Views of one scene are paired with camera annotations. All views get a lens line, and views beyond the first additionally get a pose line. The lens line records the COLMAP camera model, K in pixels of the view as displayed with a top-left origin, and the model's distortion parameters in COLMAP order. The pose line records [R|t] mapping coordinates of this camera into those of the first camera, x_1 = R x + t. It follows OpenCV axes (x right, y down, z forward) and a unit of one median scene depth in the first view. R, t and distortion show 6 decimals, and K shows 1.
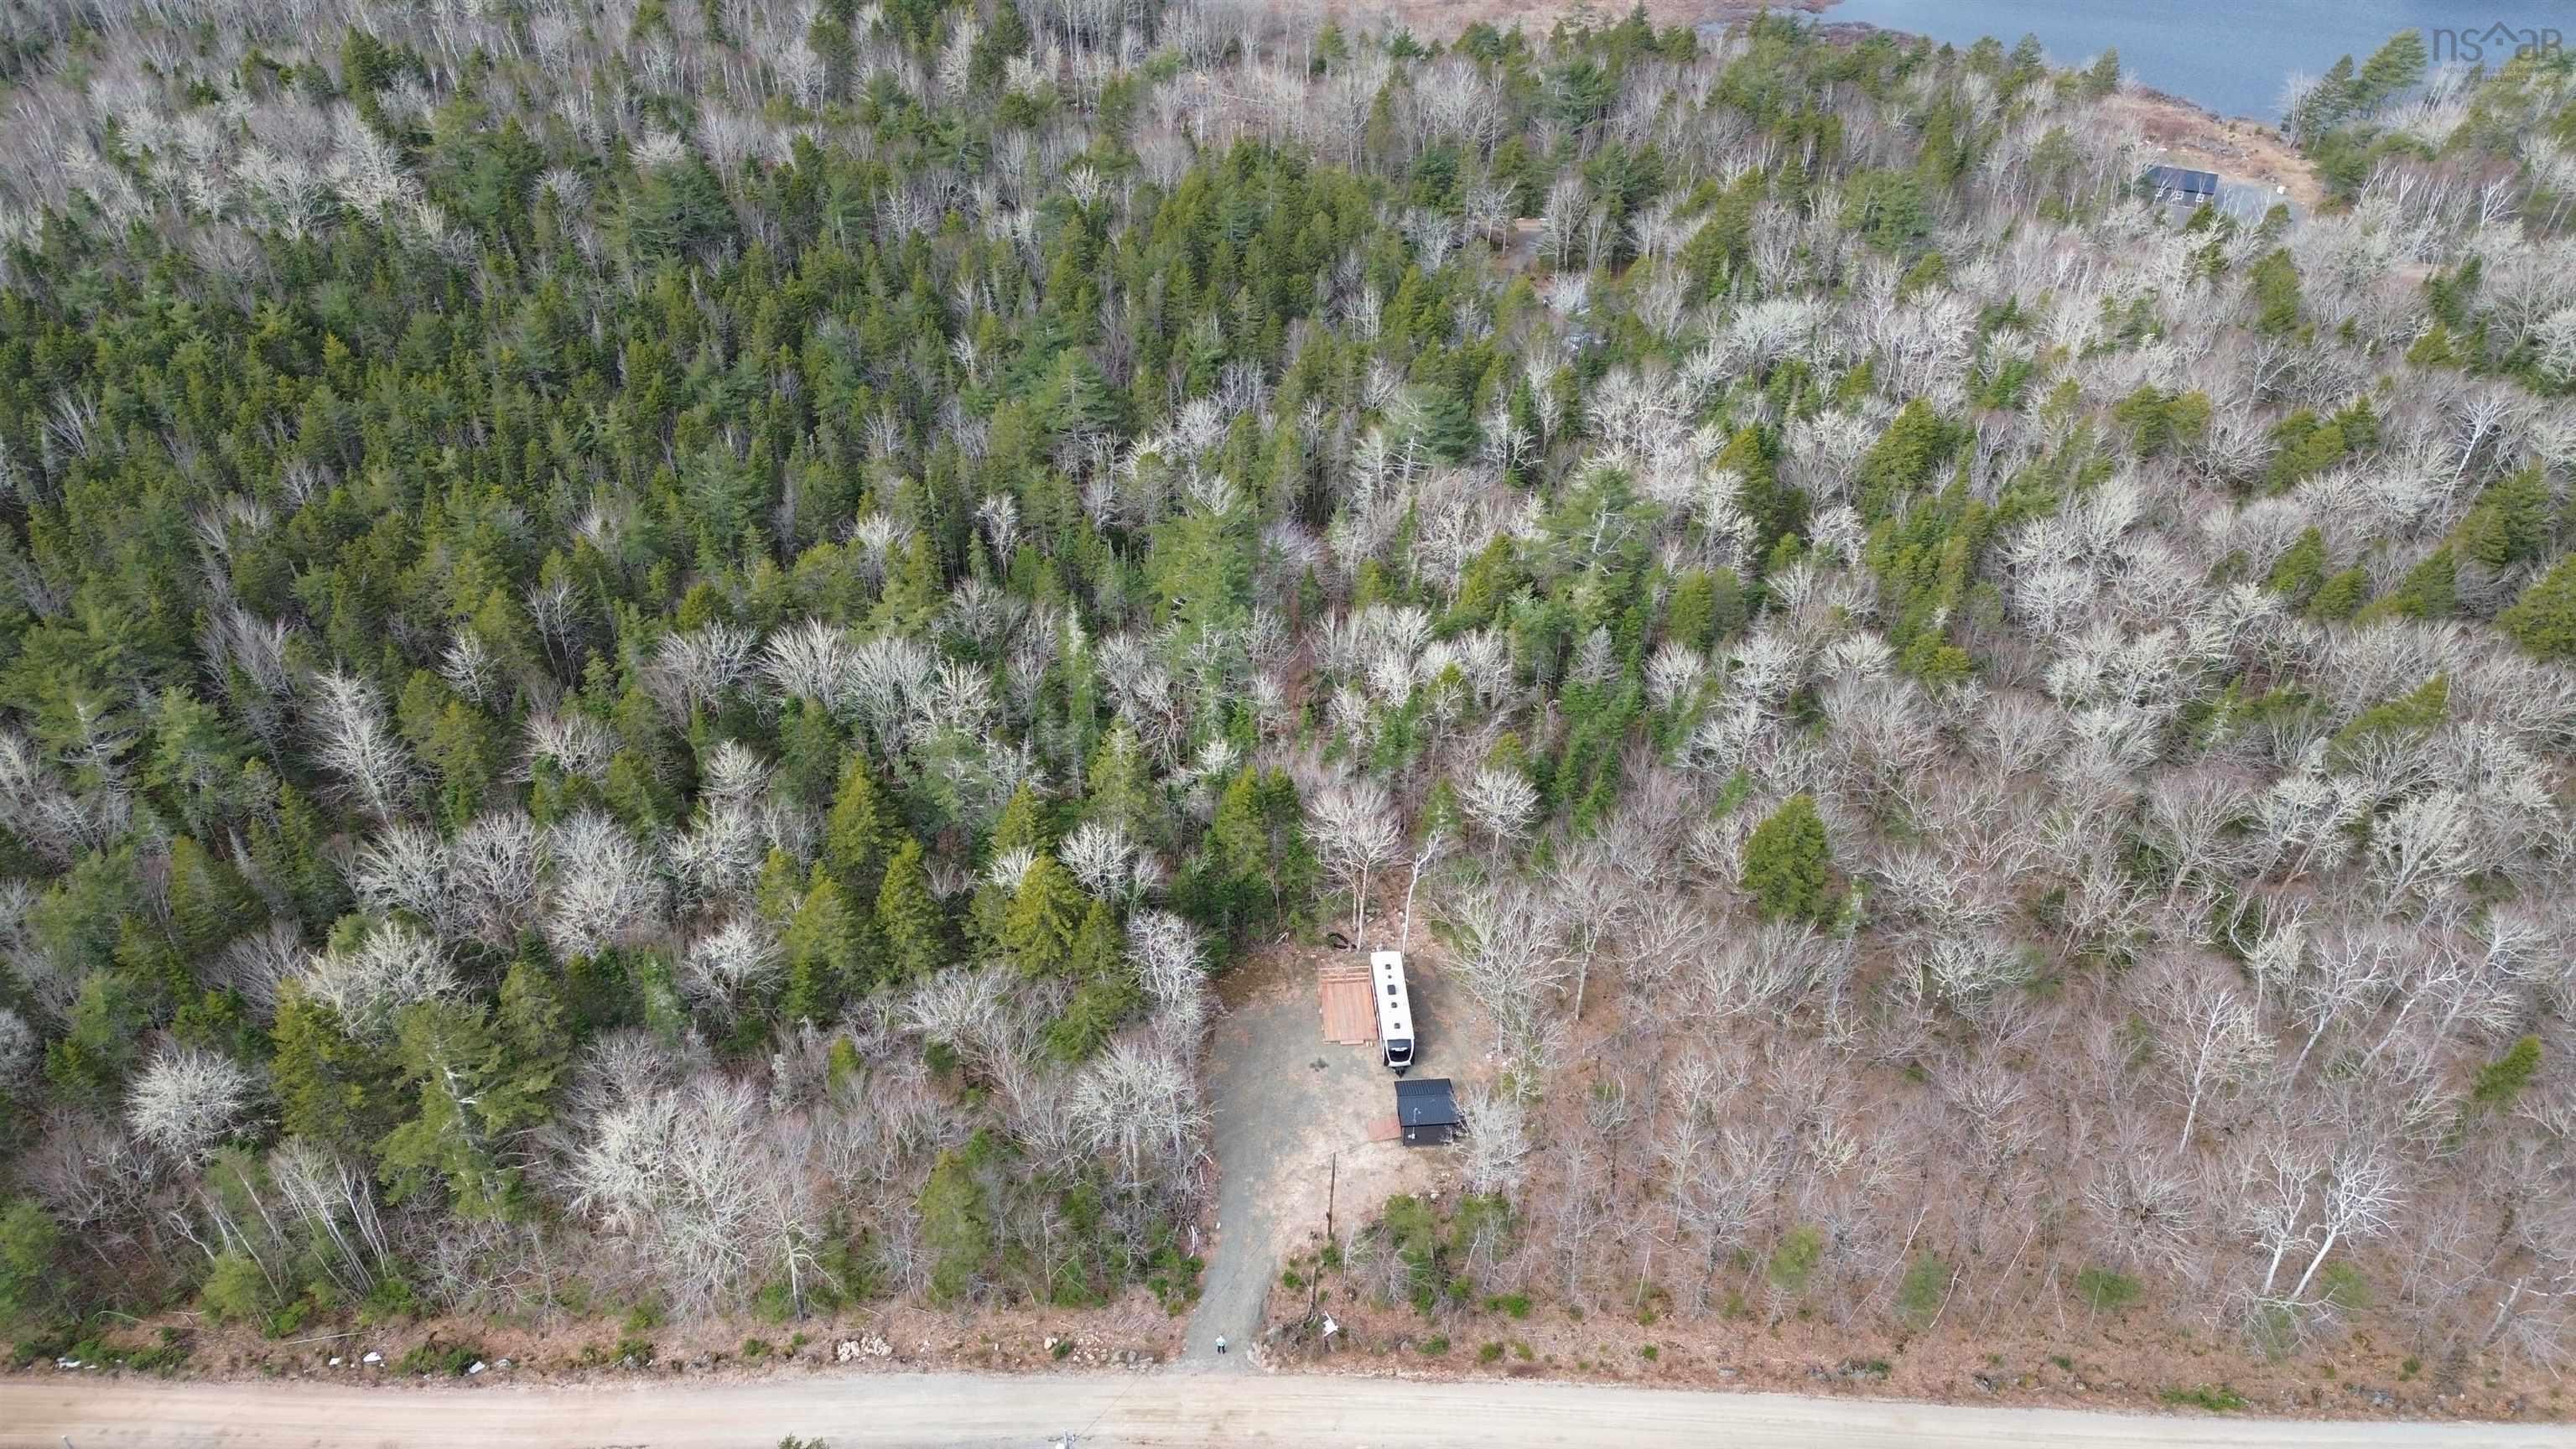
lens RADIAL K [[1779.2, 0, 1288.0], [0, 1779.2, 724.5], [0, 0, 1]] dist [0.043131, -0.042321]
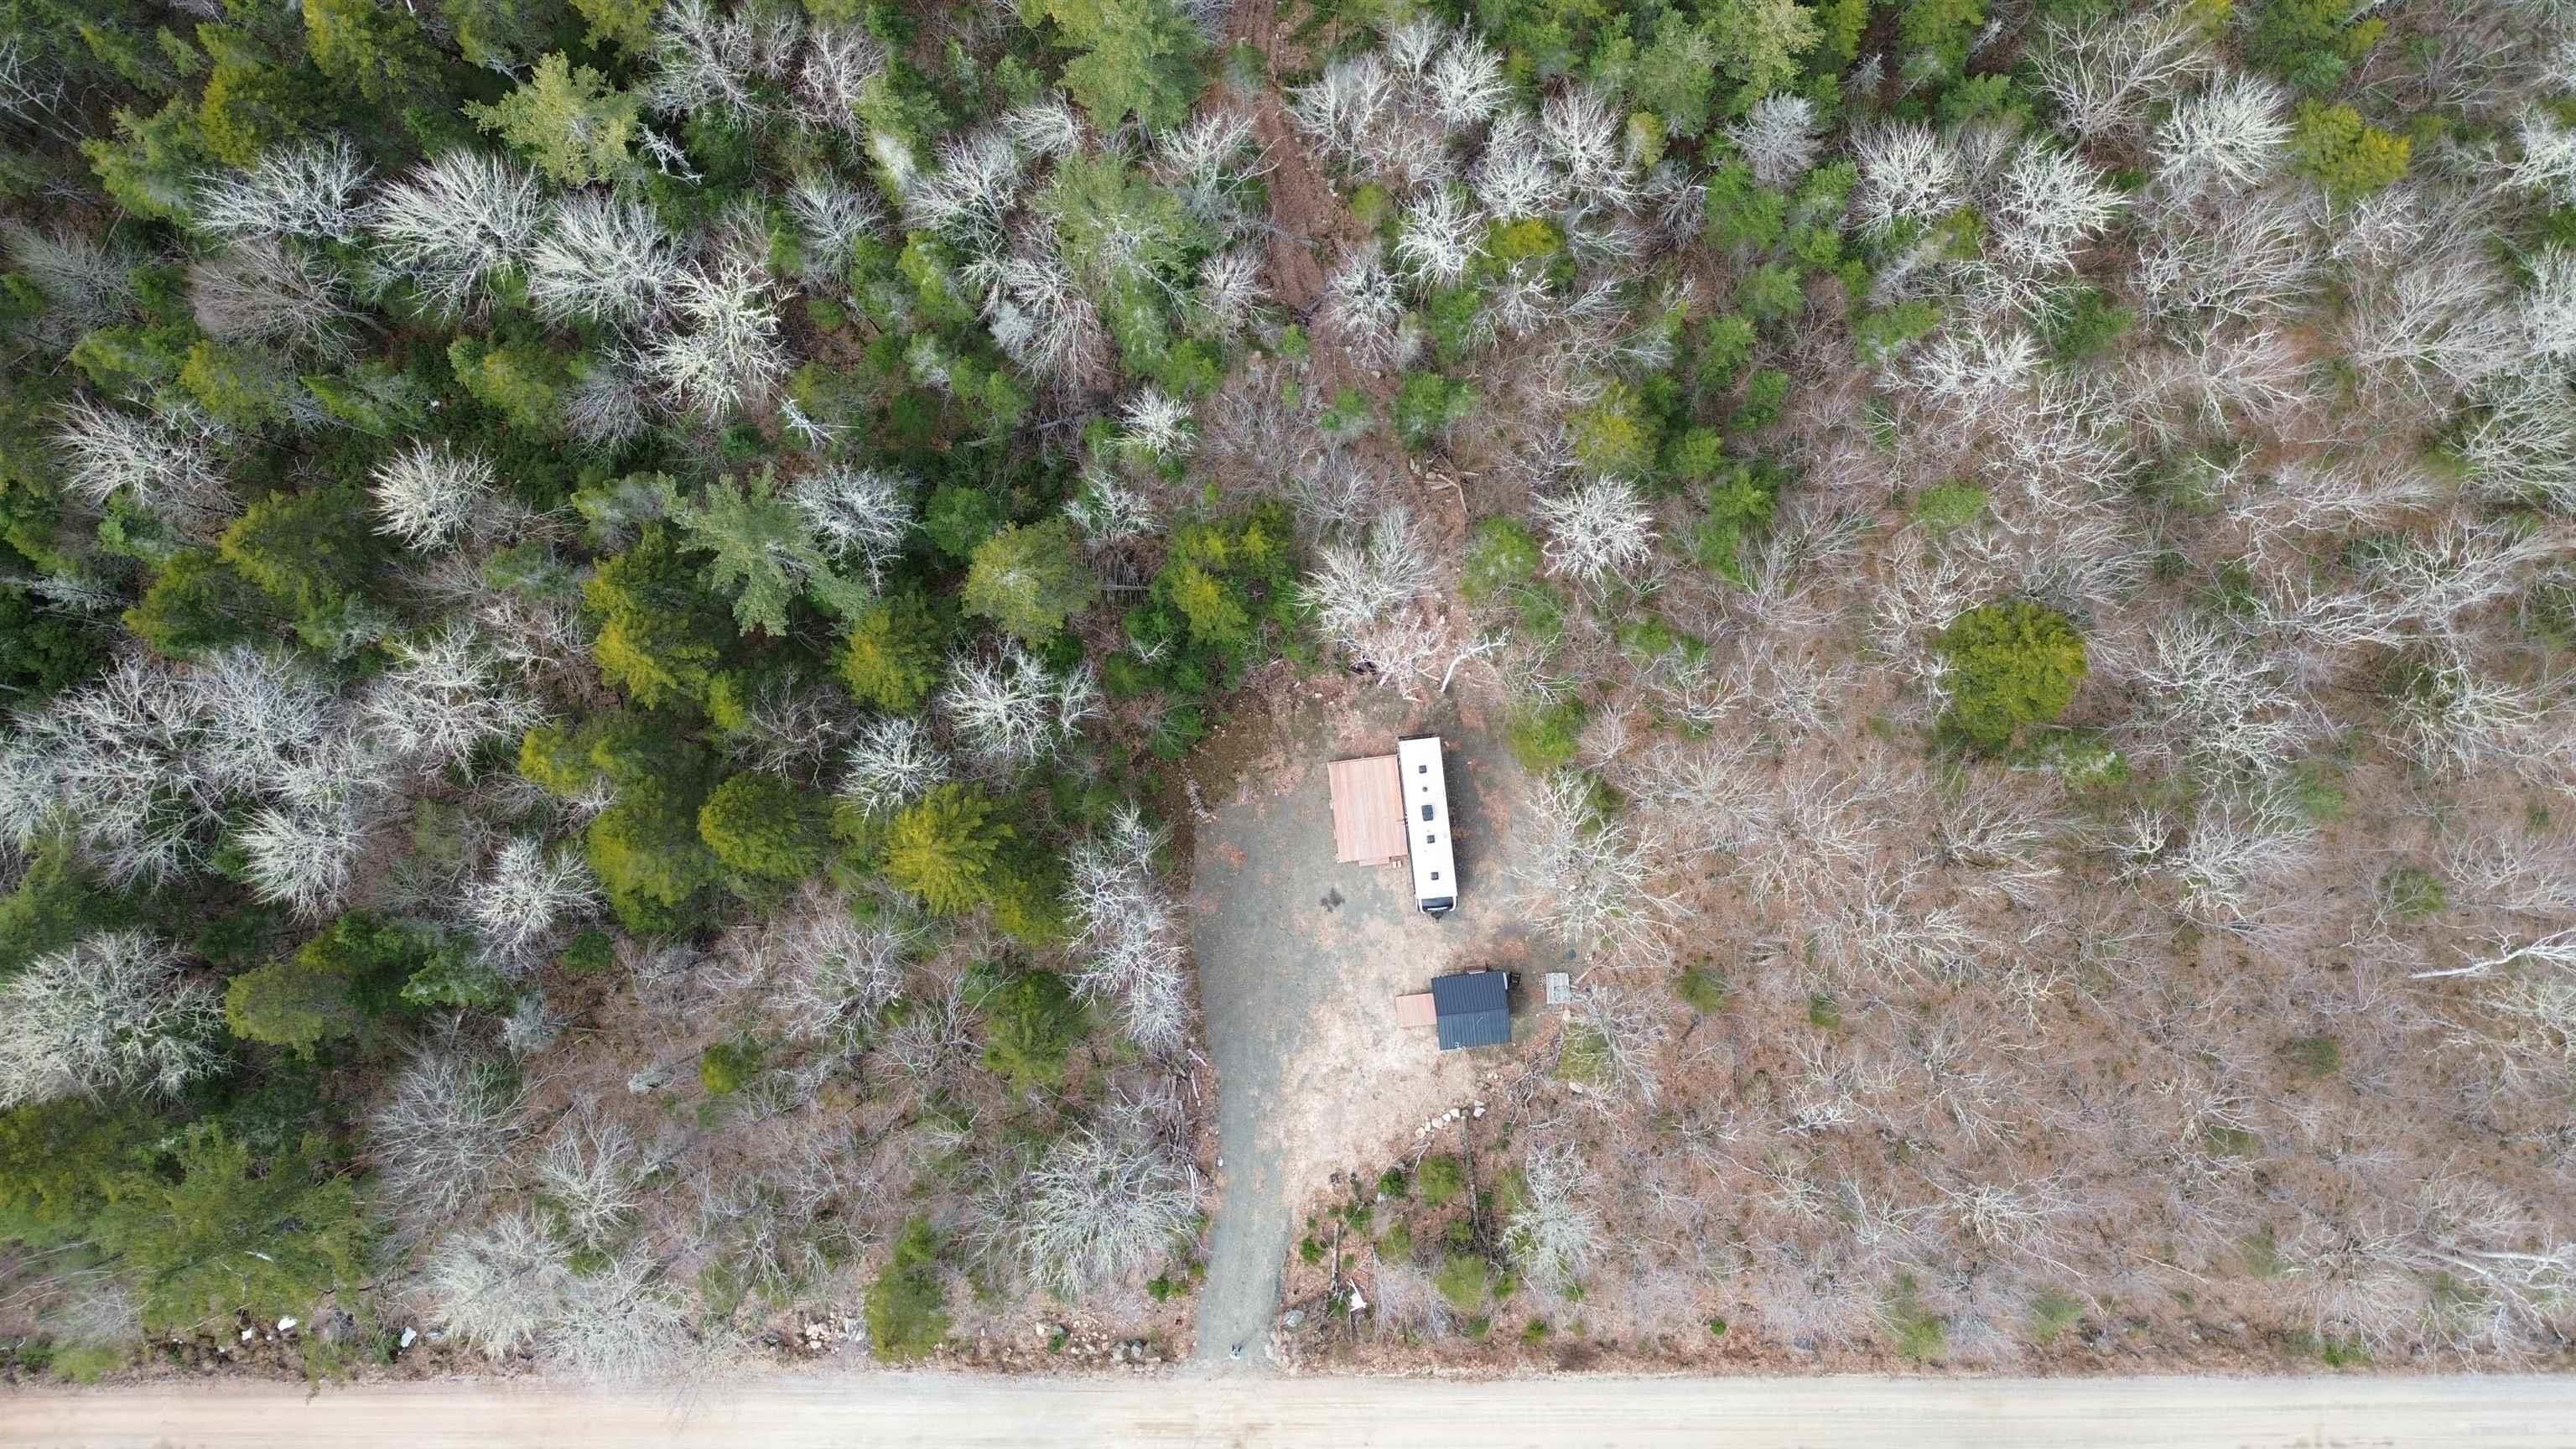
lens RADIAL K [[1779.2, 0, 1288.0], [0, 1779.2, 724.5], [0, 0, 1]] dist [0.043131, -0.042321]
pose [[0.999015, -0.043682, -0.007813, 0.008501], [0.034508, 0.654017, 0.755692, -0.498066], [-0.027900, -0.755218, 0.654880, 0.619545]]
